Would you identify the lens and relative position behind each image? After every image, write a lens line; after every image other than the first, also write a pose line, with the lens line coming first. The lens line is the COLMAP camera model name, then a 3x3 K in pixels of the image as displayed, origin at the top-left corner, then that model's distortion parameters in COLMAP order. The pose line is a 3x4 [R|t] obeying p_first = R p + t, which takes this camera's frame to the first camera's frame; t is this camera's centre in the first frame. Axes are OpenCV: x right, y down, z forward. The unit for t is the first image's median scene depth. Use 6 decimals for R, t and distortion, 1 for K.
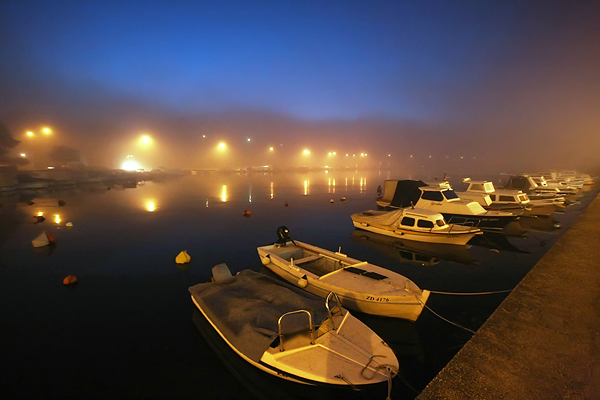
lens RADIAL K [[272.6, 0, 300.0], [0, 272.6, 200.0], [0, 0, 1]] dist [-0.000086, -0.000005]
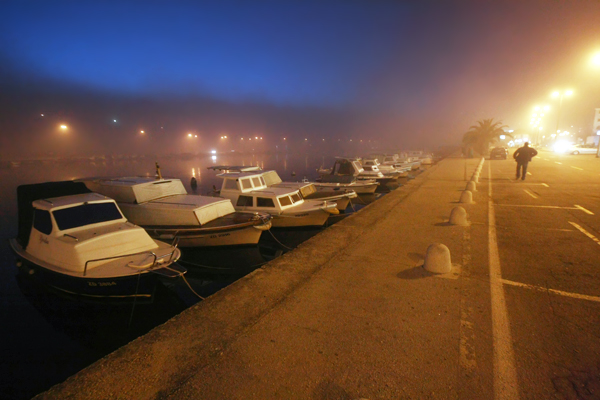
lens RADIAL K [[272.6, 0, 300.0], [0, 272.6, 200.0], [0, 0, 1]] dist [-0.000086, -0.000005]
pose [[0.947346, -0.077471, 0.310699, 0.089364], [0.059871, 0.996035, 0.065804, -0.006506], [-0.314565, -0.043737, 0.948228, 0.054094]]
